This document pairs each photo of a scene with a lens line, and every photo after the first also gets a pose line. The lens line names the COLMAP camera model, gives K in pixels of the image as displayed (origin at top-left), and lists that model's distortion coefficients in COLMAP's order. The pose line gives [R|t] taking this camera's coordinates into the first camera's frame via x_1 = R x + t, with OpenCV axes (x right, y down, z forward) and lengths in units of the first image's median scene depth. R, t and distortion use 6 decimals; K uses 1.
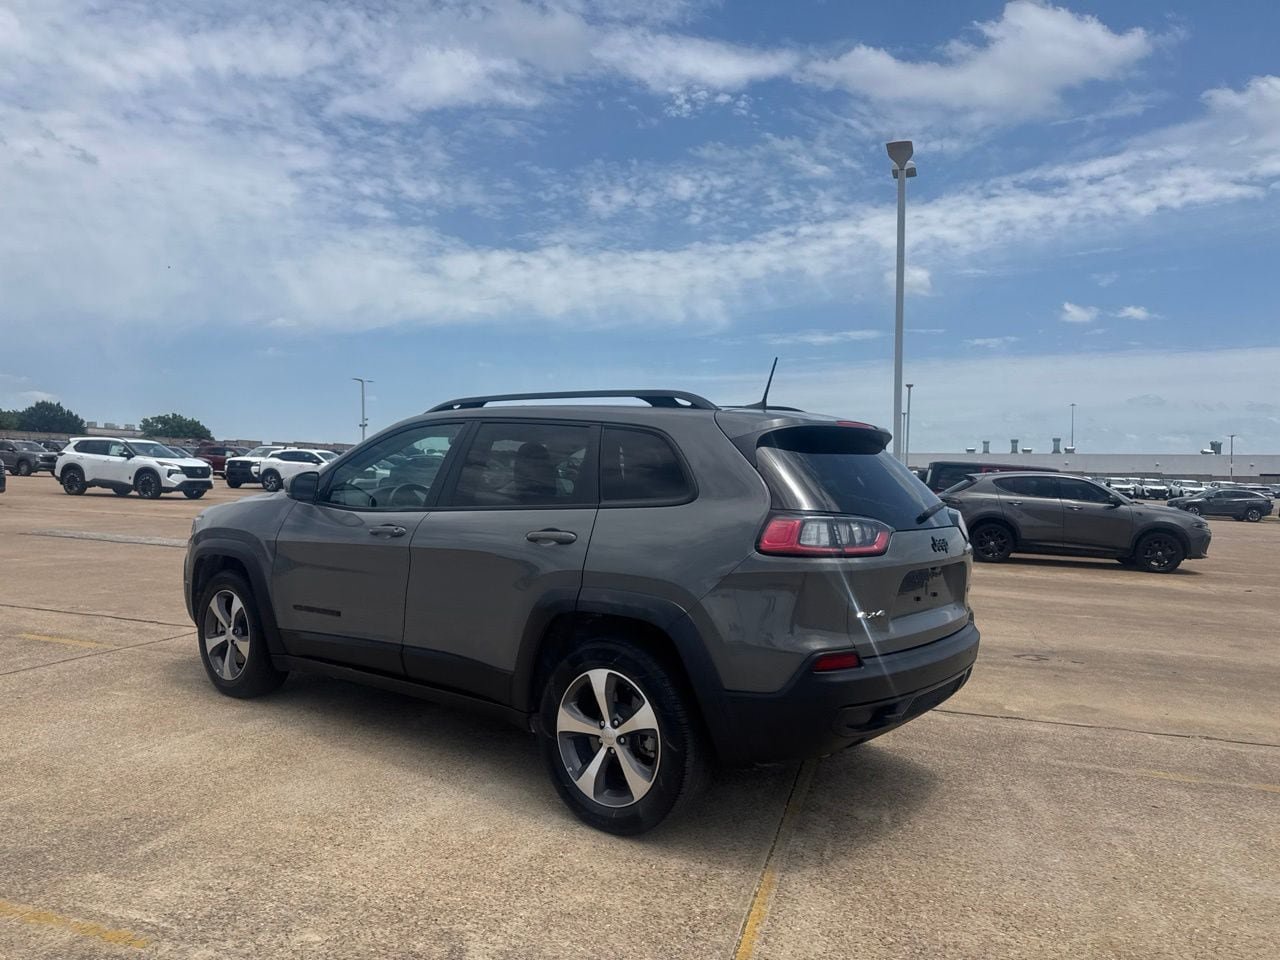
lens RADIAL K [[901.7, 0, 636.4], [0, 901.7, 485.7], [0, 0, 1]] dist [0.028366, -0.038377]
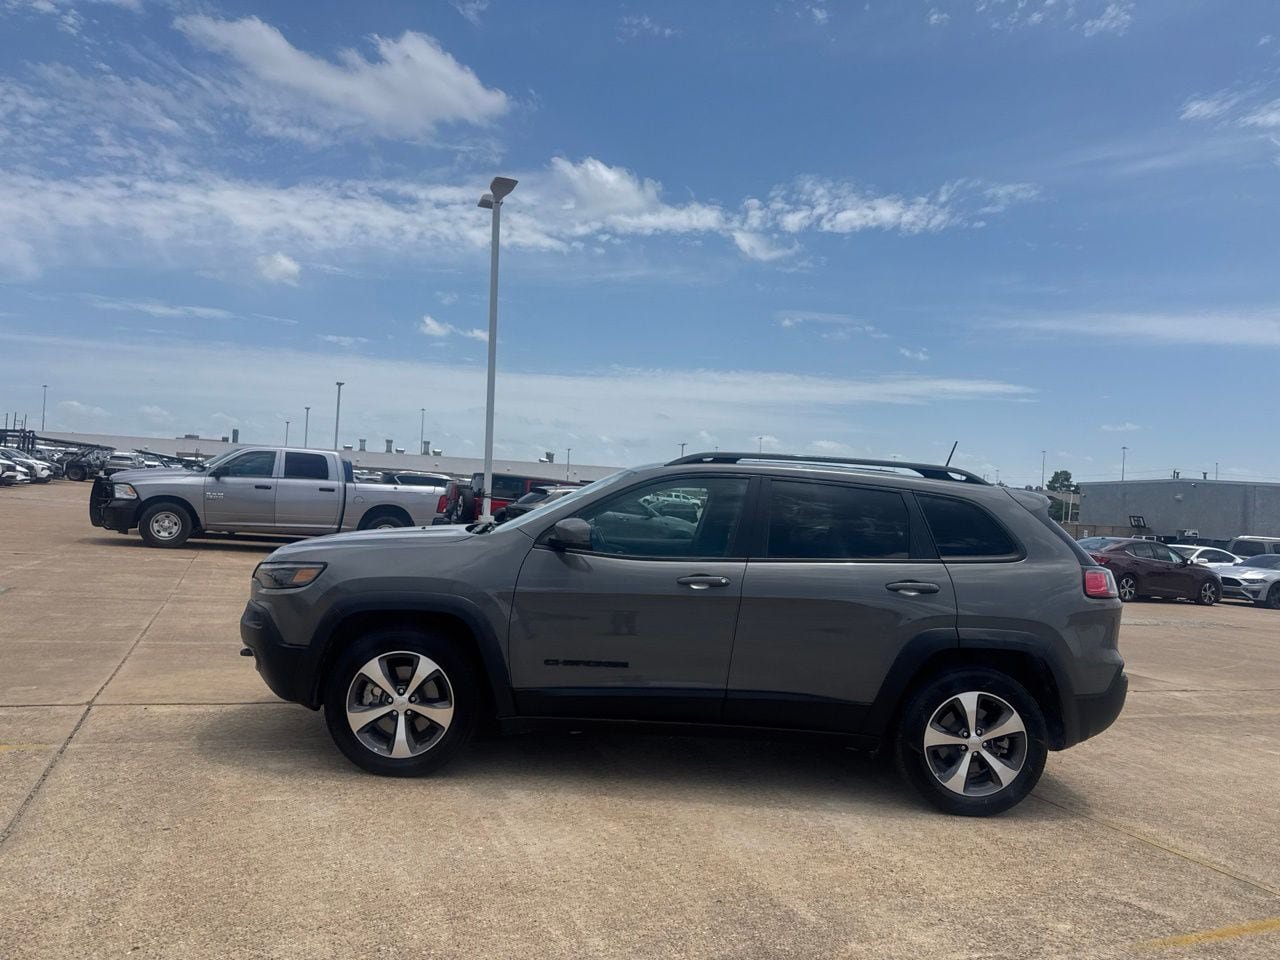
lens RADIAL K [[901.7, 0, 633.2], [0, 901.7, 491.7], [0, 0, 1]] dist [0.028366, -0.038377]
pose [[0.771475, 0.025964, 0.635730, -0.926681], [-0.034570, 0.999402, 0.001135, -0.048172], [-0.635320, -0.022853, 0.771911, 0.240600]]
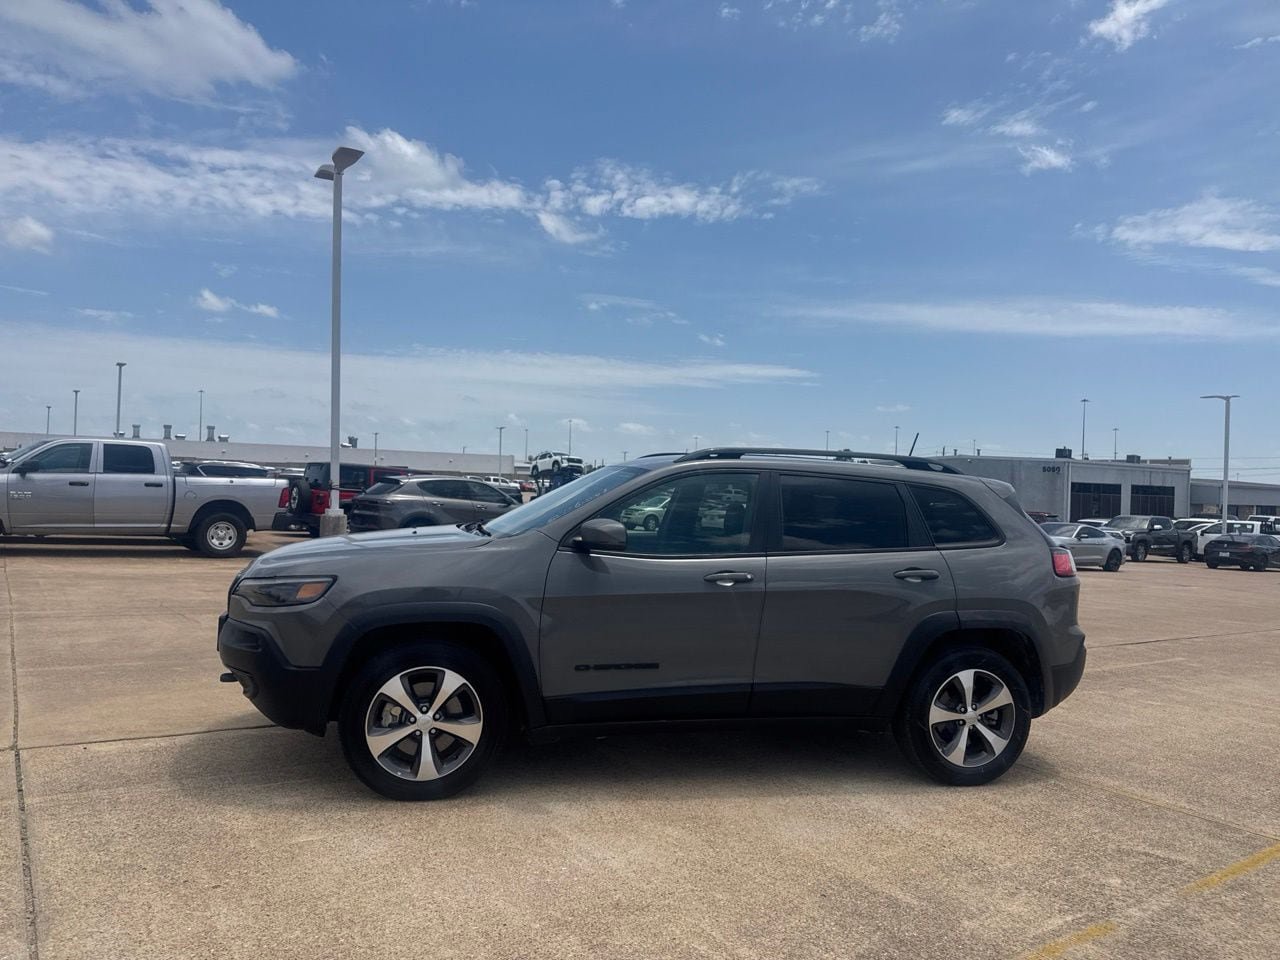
lens RADIAL K [[901.7, 0, 632.4], [0, 901.7, 495.2], [0, 0, 1]] dist [0.028366, -0.038377]
pose [[0.620993, -0.006313, 0.783791, -1.074369], [-0.014255, 0.999711, 0.019346, -0.060113], [-0.783687, -0.023187, 0.620724, 0.416297]]
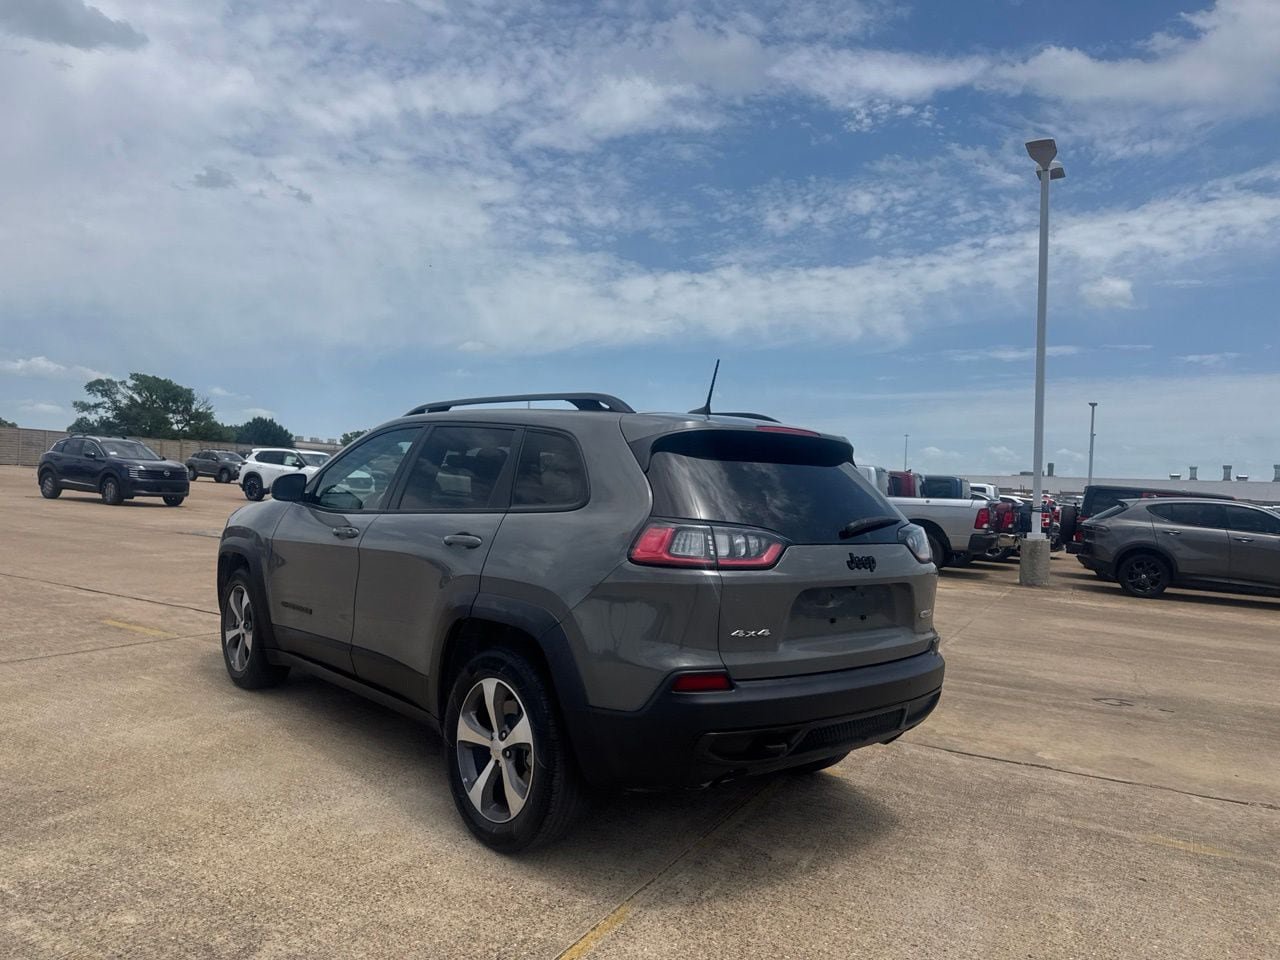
lens RADIAL K [[901.7, 0, 635.5], [0, 901.7, 486.8], [0, 0, 1]] dist [0.028366, -0.038377]
pose [[0.982173, 0.020120, -0.186902, 0.218108], [-0.023796, 0.999565, -0.017446, 0.008535], [0.186469, 0.021583, 0.982224, 0.053260]]
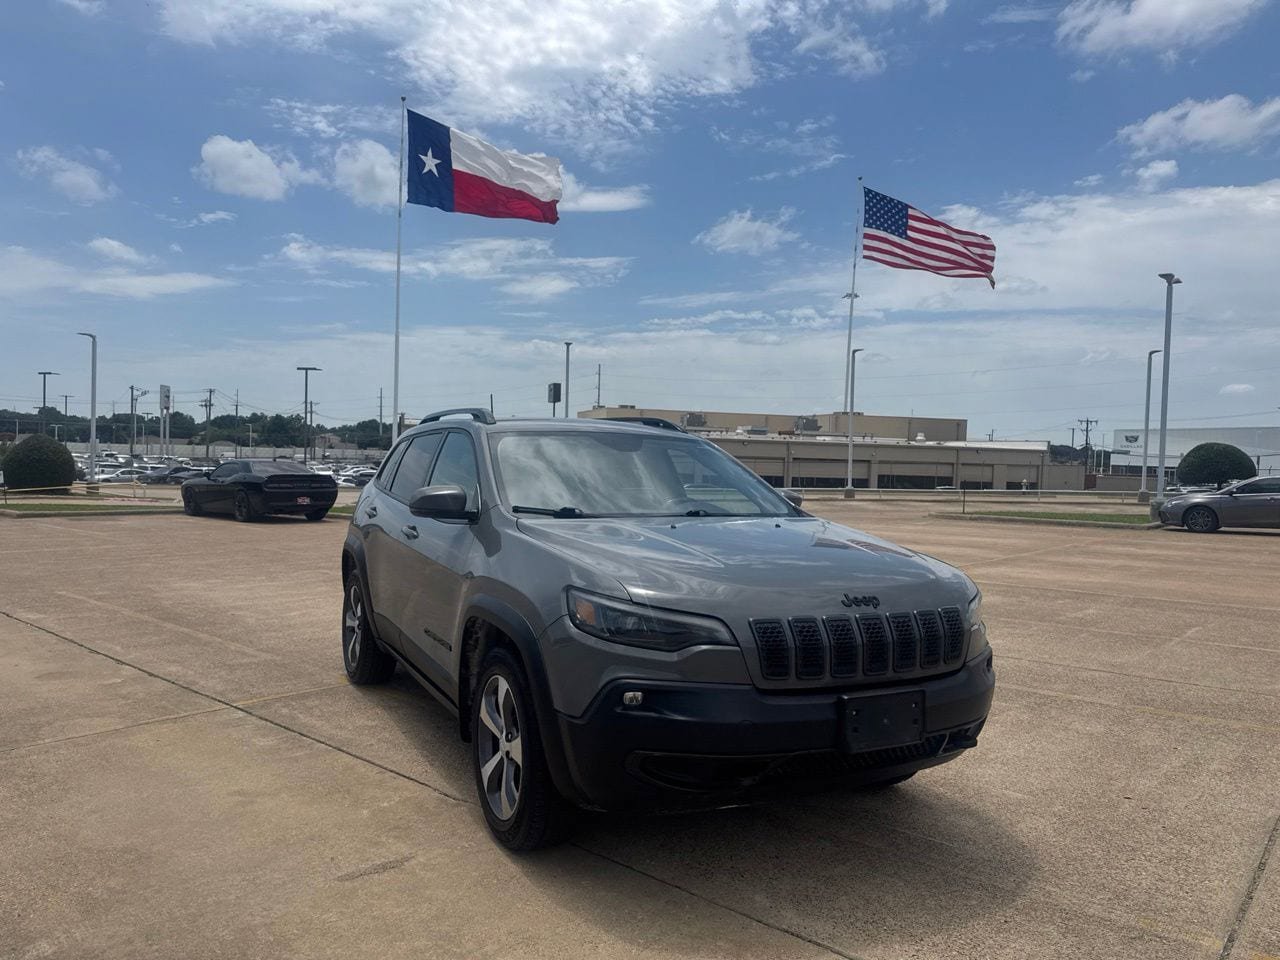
lens RADIAL K [[901.7, 0, 643.5], [0, 901.7, 472.4], [0, 0, 1]] dist [0.028366, -0.038377]
pose [[-0.911322, -0.058777, 0.407476, -0.649190], [-0.048256, 0.998184, 0.036060, -0.065602], [-0.408855, 0.013199, -0.912504, 2.047917]]
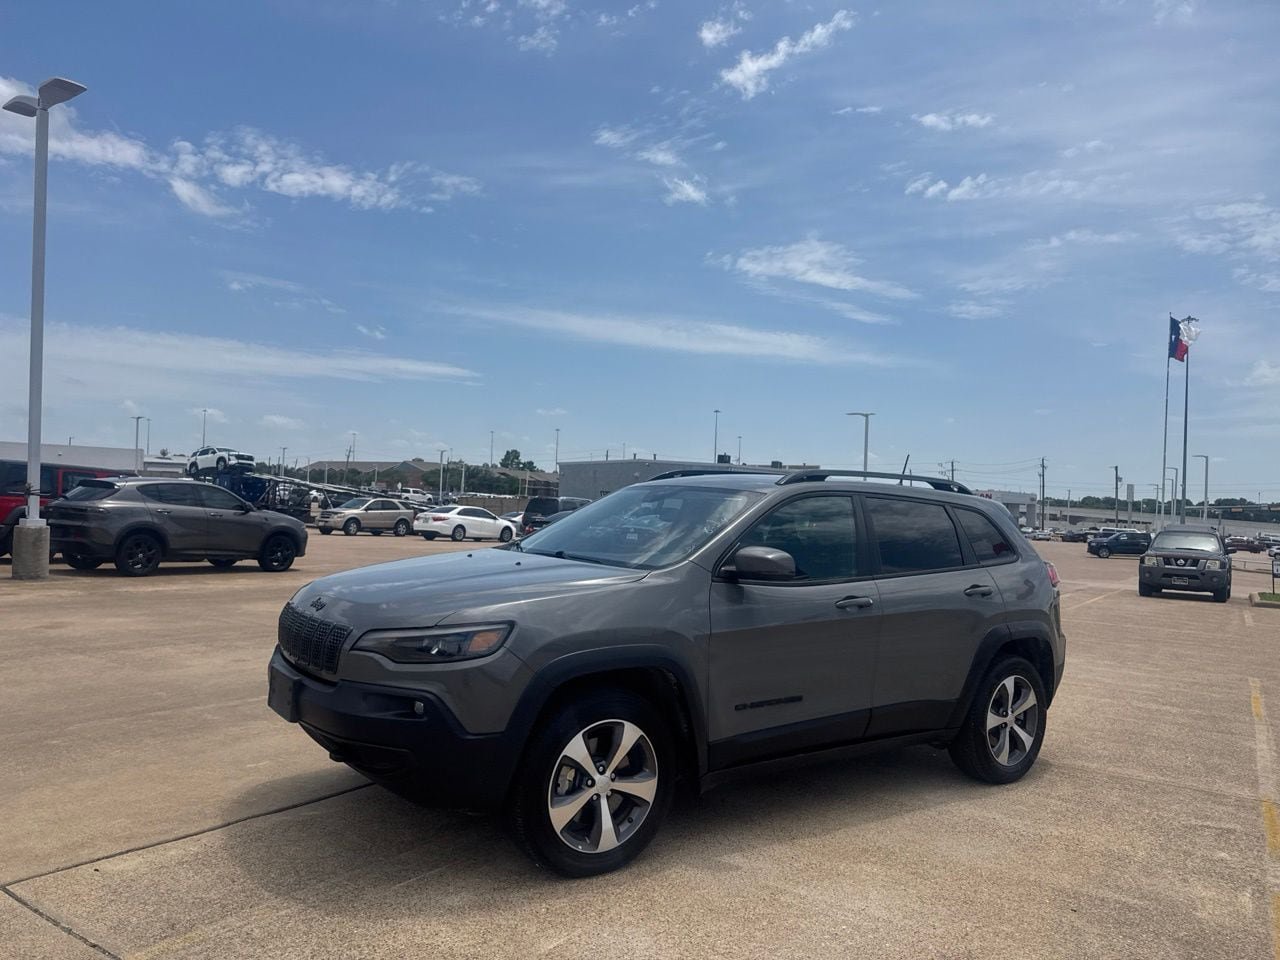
lens RADIAL K [[901.7, 0, 632.4], [0, 901.7, 500.7], [0, 0, 1]] dist [0.028366, -0.038377]
pose [[0.291591, -0.012010, 0.956468, -1.239376], [-0.022273, 0.999565, 0.019341, -0.076223], [-0.956284, -0.026943, 0.291196, 0.879577]]
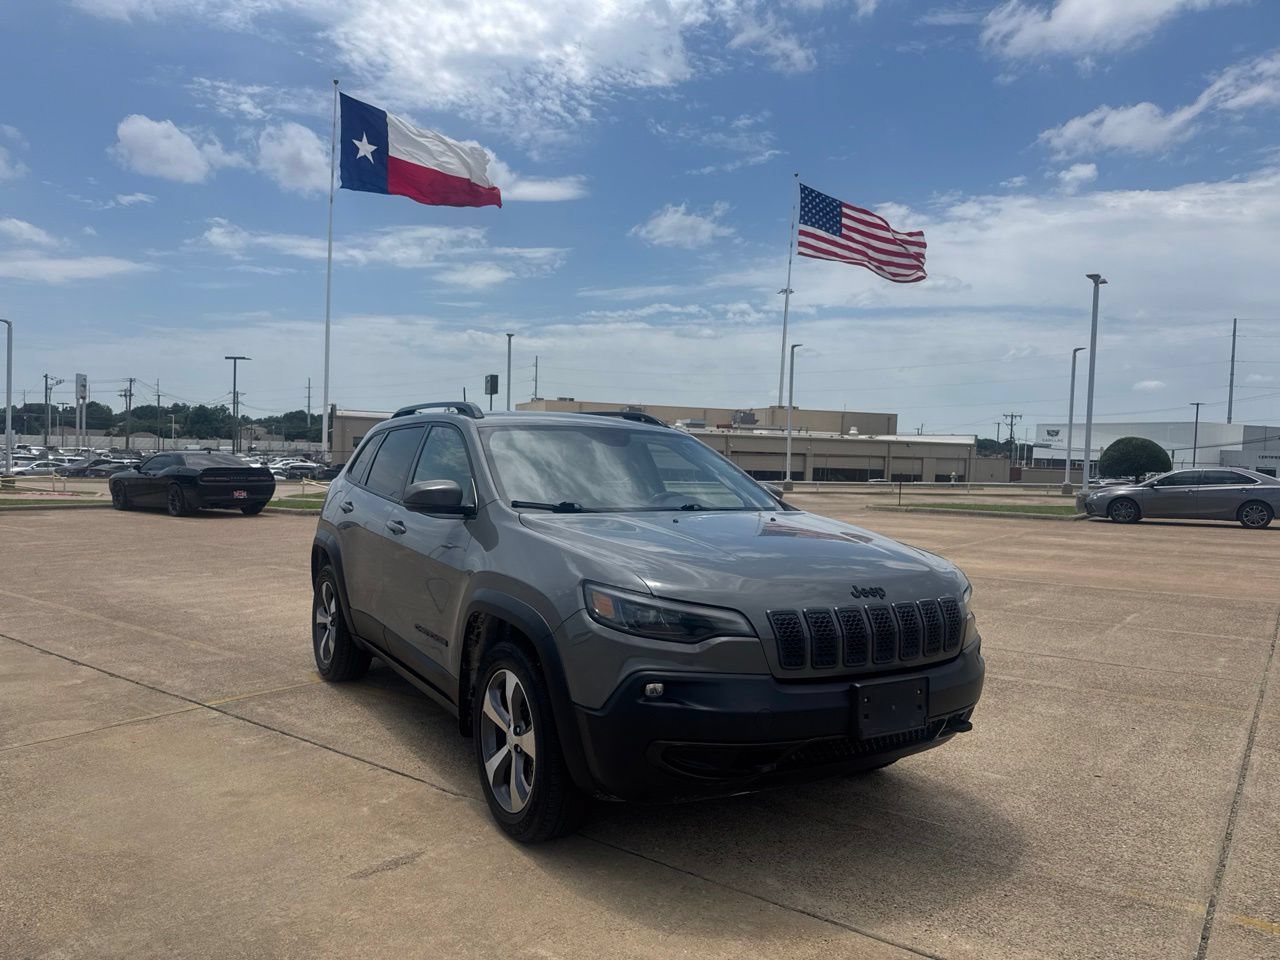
lens RADIAL K [[901.7, 0, 646.1], [0, 901.7, 473.6], [0, 0, 1]] dist [0.028366, -0.038377]
pose [[-0.938916, -0.062244, 0.338469, -0.599538], [-0.051065, 0.997818, 0.041841, -0.065130], [-0.340335, 0.022002, -0.940047, 2.078746]]
